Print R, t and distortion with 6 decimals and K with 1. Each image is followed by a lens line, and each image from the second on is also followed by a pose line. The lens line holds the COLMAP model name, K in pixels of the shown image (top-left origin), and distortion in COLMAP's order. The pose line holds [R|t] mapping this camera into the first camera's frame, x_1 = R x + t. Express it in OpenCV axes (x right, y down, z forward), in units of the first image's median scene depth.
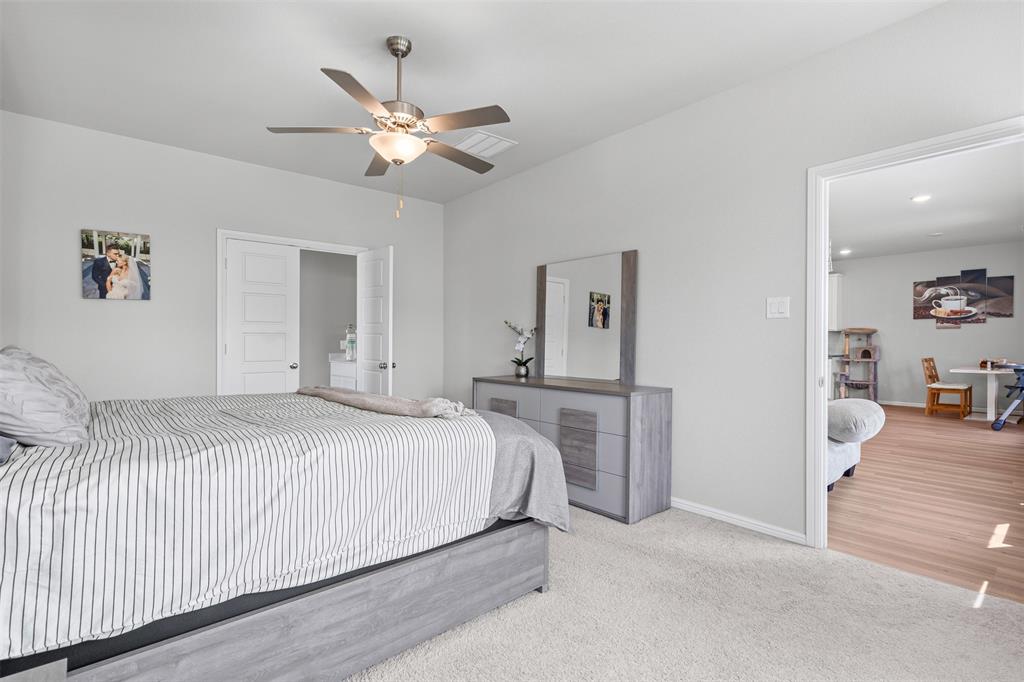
lens RADIAL K [[469.3, 0, 512.1], [0, 469.3, 342.6], [0, 0, 1]] dist [0.001792, 0.000369]
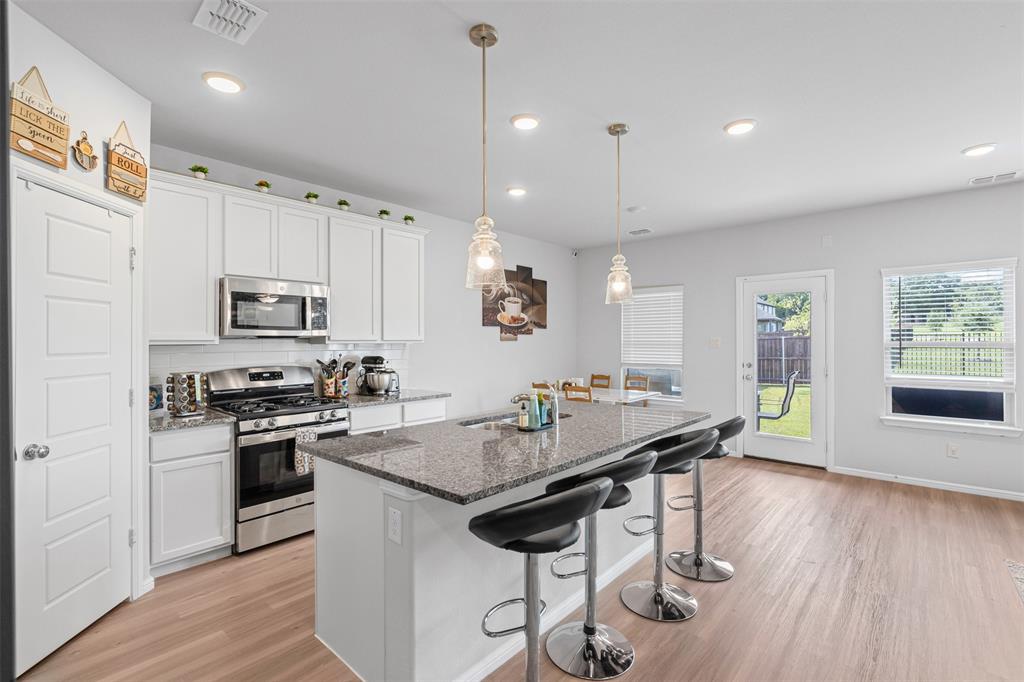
lens RADIAL K [[469.3, 0, 509.4], [0, 469.3, 338.3], [0, 0, 1]] dist [0.001792, 0.000369]
pose [[-0.140172, 0.000535, 0.990127, 0.203261], [0.001116, 0.999999, -0.000383, -0.033938], [-0.990127, 0.001052, -0.140173, 1.121280]]
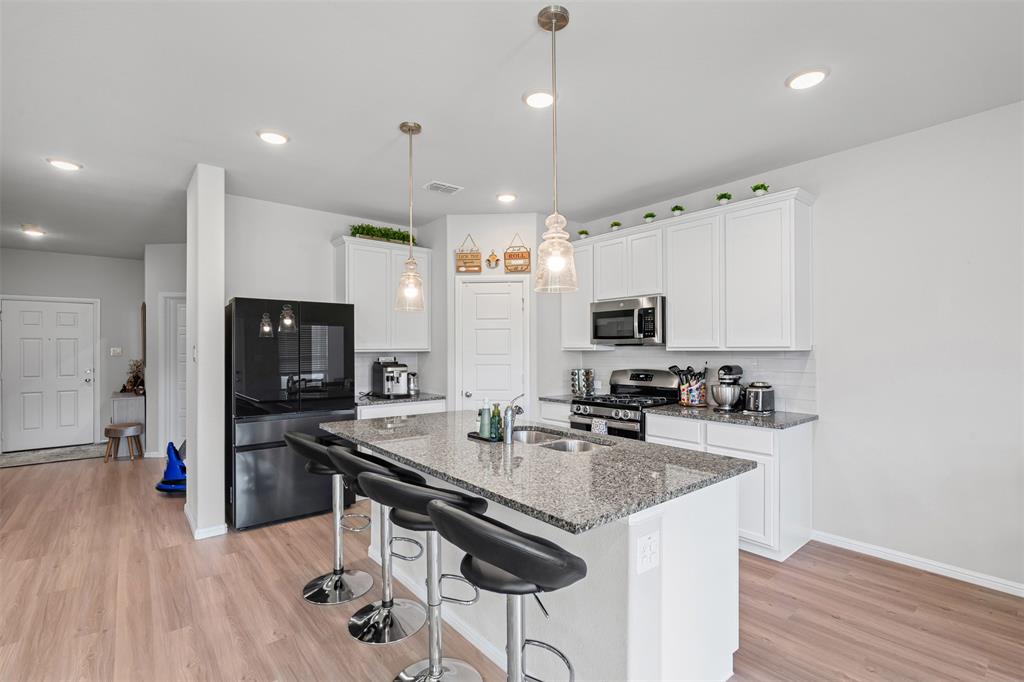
lens RADIAL K [[469.3, 0, 506.7], [0, 469.3, 342.5], [0, 0, 1]] dist [0.001792, 0.000369]
pose [[0.999860, -0.010250, -0.013190, 0.546553], [0.010127, 0.999905, -0.009342, -0.034420], [0.013285, 0.009207, 0.999869, 0.732149]]
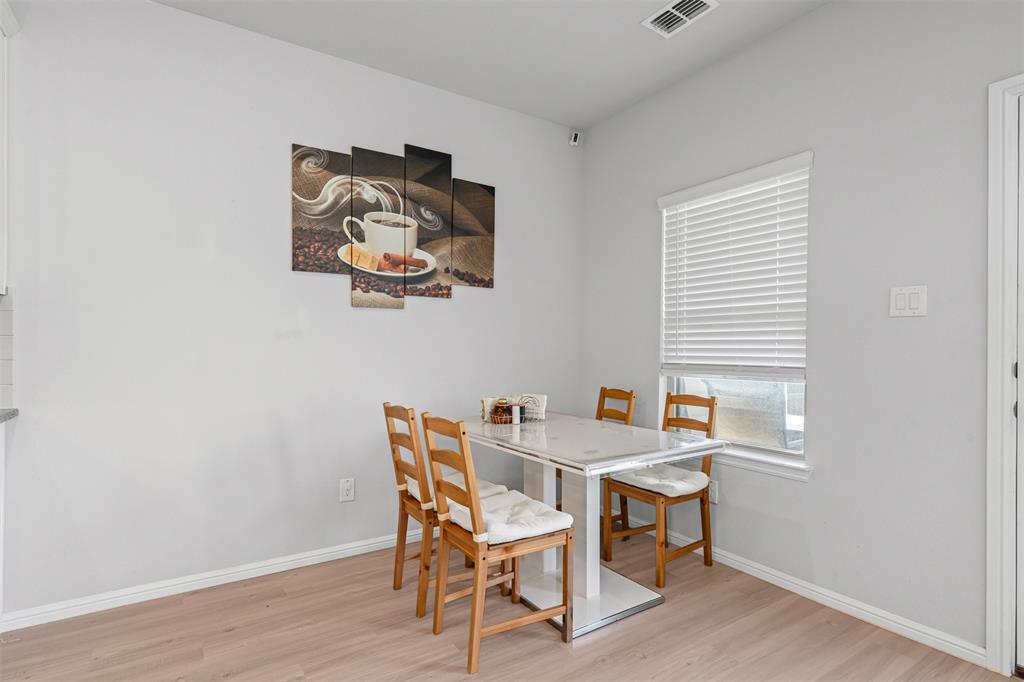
lens RADIAL K [[515.2, 0, 509.2], [0, 515.2, 344.5], [0, 0, 1]] dist [0.007369, -0.000972]
pose [[0.121537, 0.004131, 0.992578, 0.586097], [-0.004848, 0.999982, -0.003568, -0.003098], [-0.992575, -0.004378, 0.121555, 0.878098]]
